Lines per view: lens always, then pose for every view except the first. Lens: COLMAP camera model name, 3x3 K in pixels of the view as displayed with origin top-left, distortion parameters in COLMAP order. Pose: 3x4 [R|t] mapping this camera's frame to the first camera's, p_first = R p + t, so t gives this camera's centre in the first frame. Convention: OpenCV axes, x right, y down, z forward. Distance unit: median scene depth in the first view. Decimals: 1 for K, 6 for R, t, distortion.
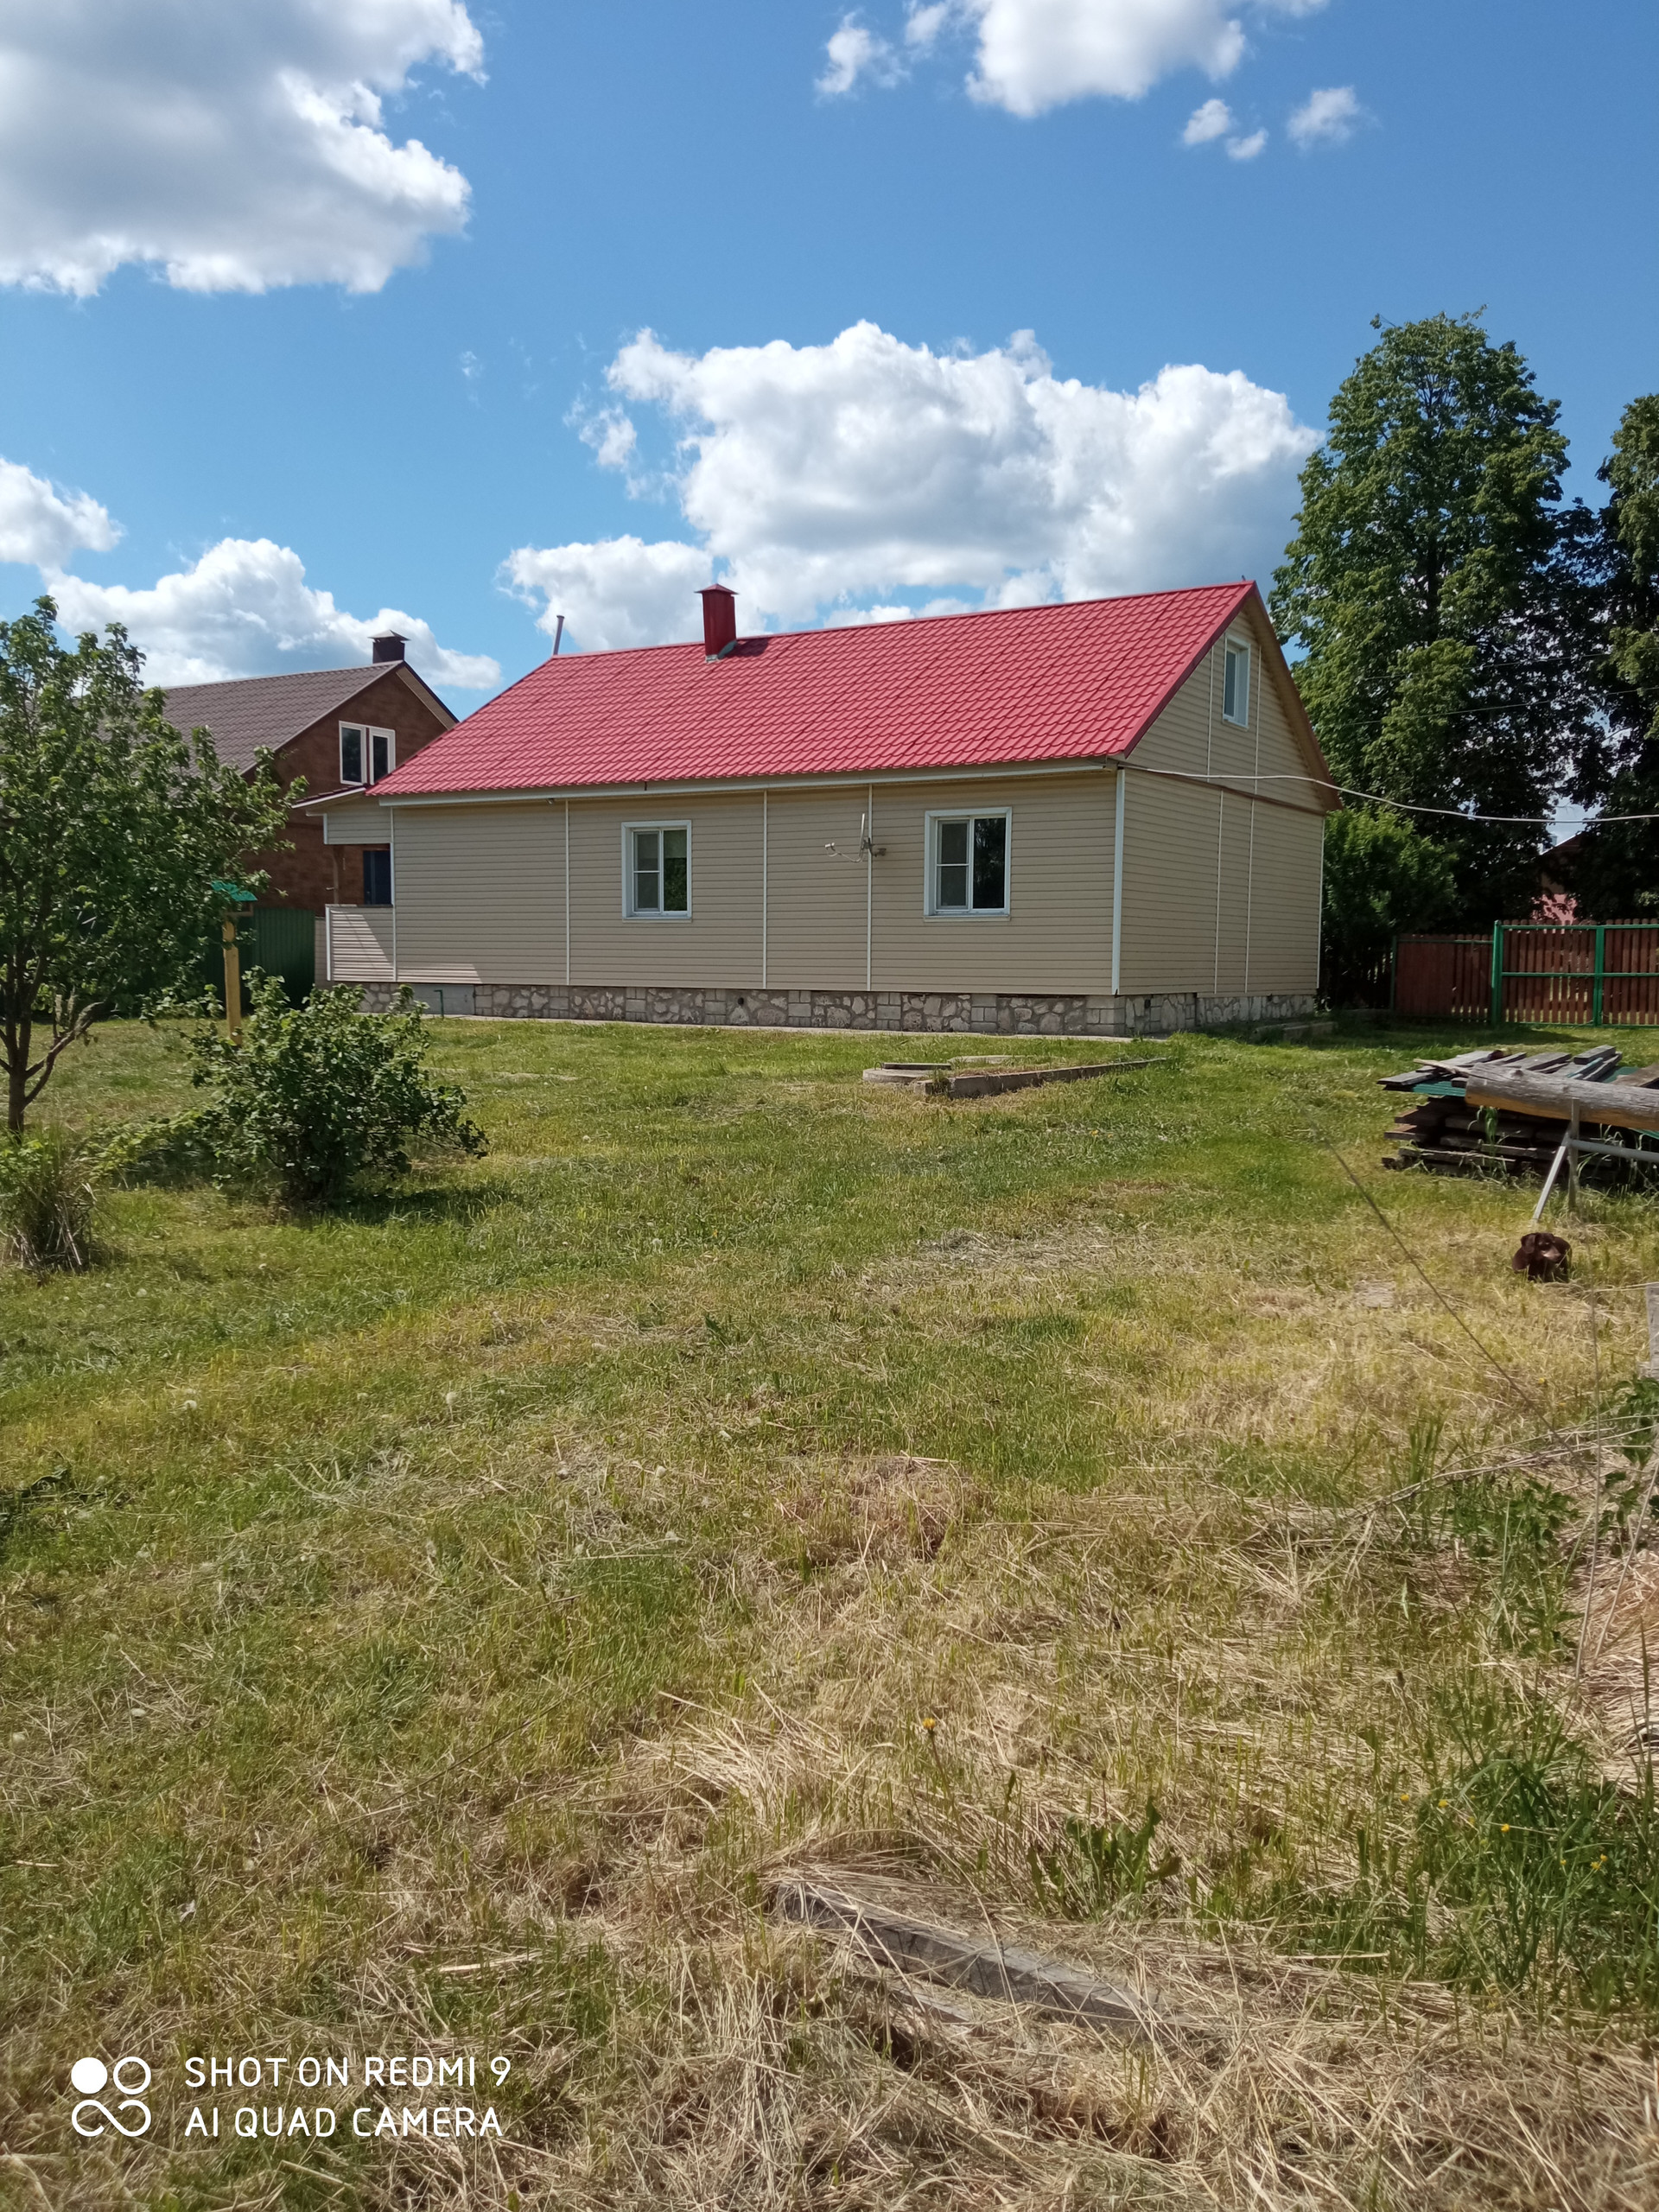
lens RADIAL K [[1758.2, 0, 829.5], [0, 1758.2, 1106.0], [0, 0, 1]] dist [0.049772, -0.177896]
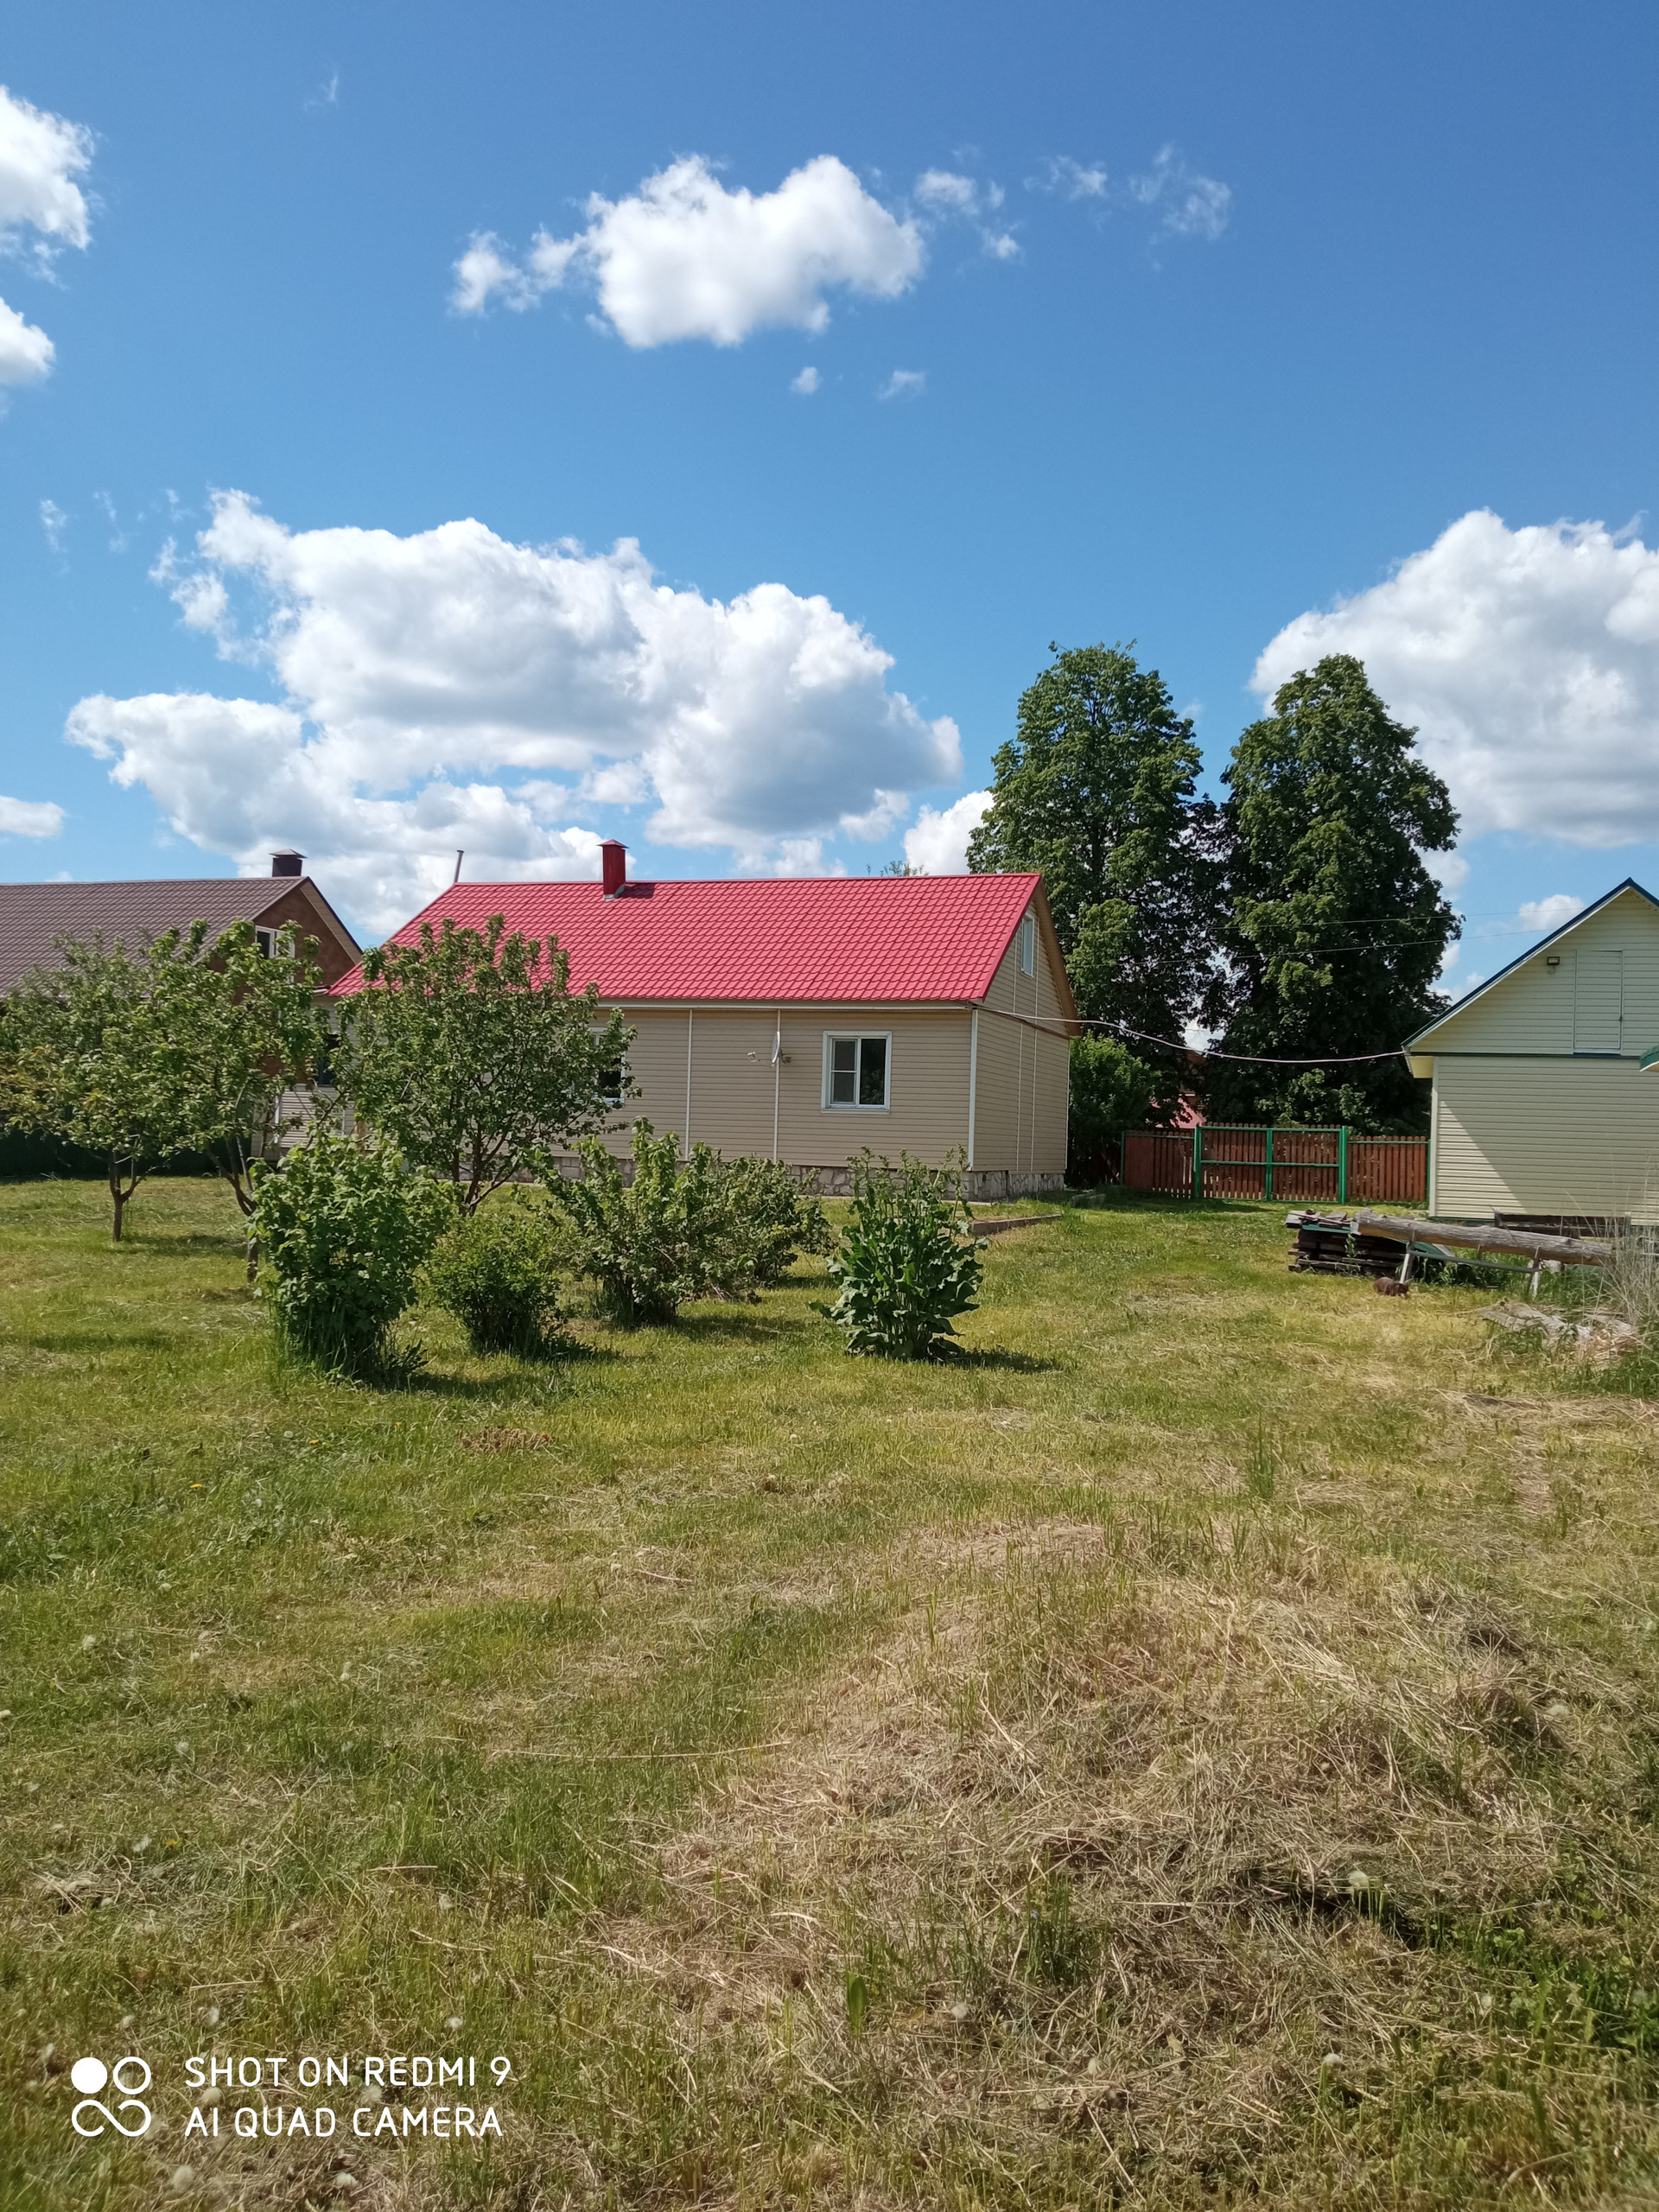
lens RADIAL K [[1739.8, 0, 829.5], [0, 1739.8, 1106.0], [0, 0, 1]] dist [-0.003279, 0.004470]
pose [[0.970930, 0.026401, 0.237904, -0.141996], [-0.003149, 0.995222, -0.097592, 0.010444], [-0.239344, 0.094006, 0.966373, -0.154374]]
